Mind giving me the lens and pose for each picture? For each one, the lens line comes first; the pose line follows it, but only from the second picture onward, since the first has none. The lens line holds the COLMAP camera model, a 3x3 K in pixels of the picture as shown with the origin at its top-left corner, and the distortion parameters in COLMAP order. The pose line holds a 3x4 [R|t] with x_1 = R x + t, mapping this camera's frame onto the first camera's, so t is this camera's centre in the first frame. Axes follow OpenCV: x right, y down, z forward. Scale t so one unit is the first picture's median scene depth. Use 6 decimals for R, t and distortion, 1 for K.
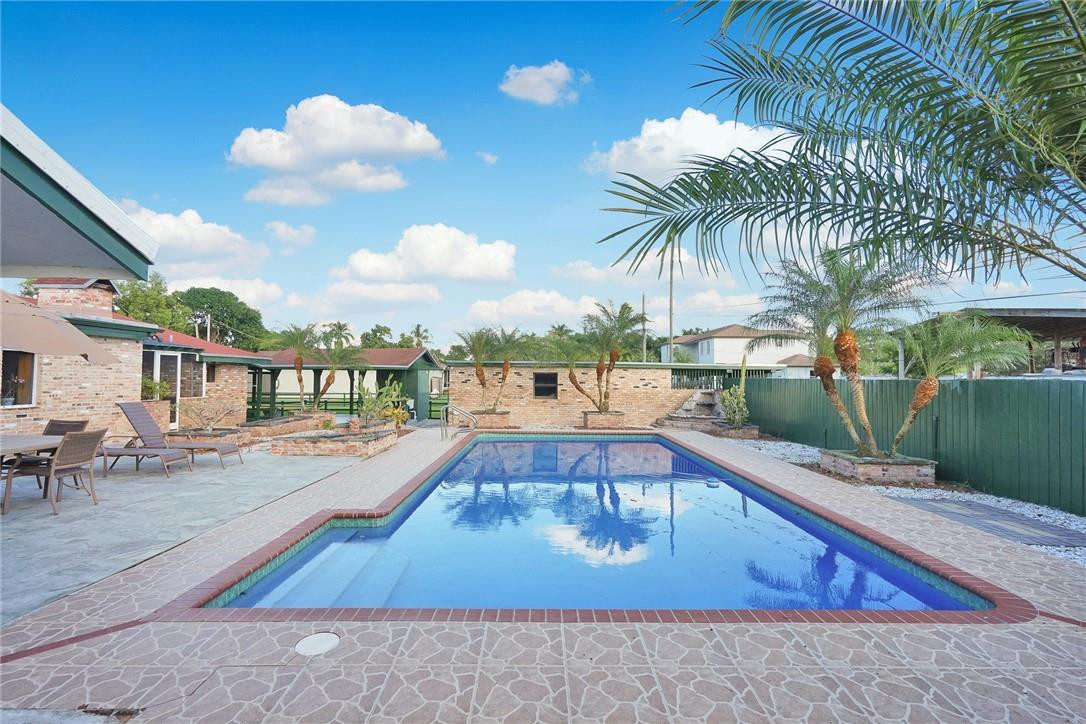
lens RADIAL K [[526.5, 0, 547.6], [0, 526.5, 352.0], [0, 0, 1]] dist [0.004783, 0.001270]
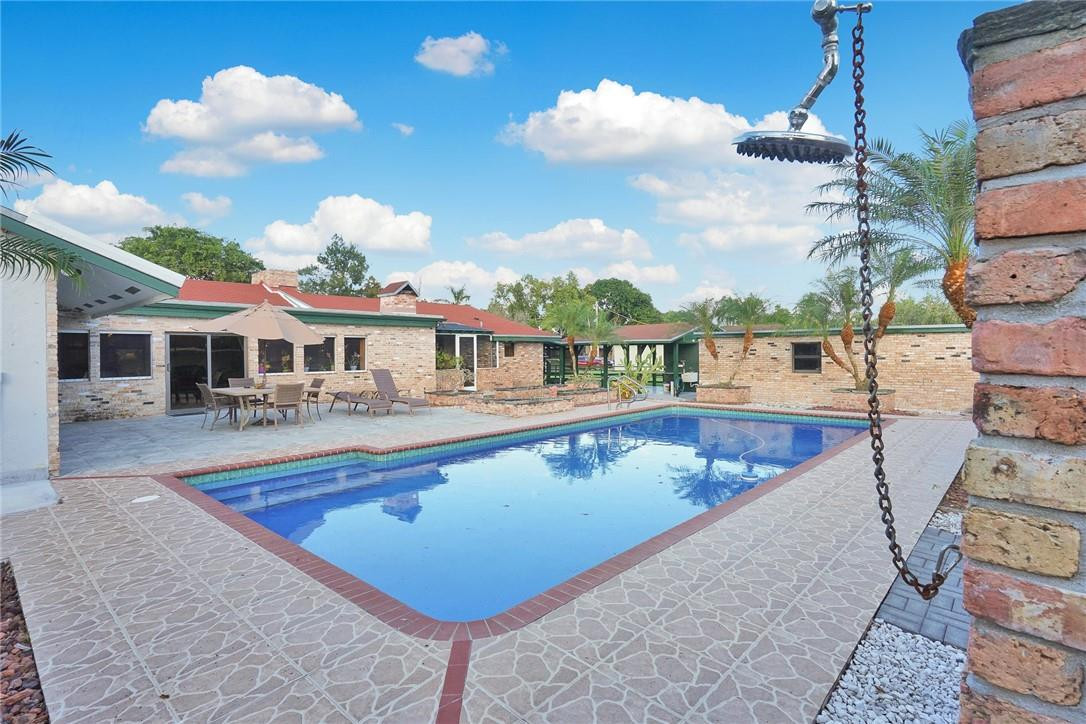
lens RADIAL K [[526.5, 0, 550.3], [0, 526.5, 367.0], [0, 0, 1]] dist [0.004783, 0.001270]
pose [[0.738712, 0.004411, -0.674006, 0.299347], [0.046760, 0.997234, 0.057776, 0.012183], [0.672397, -0.074197, 0.736463, 0.109115]]
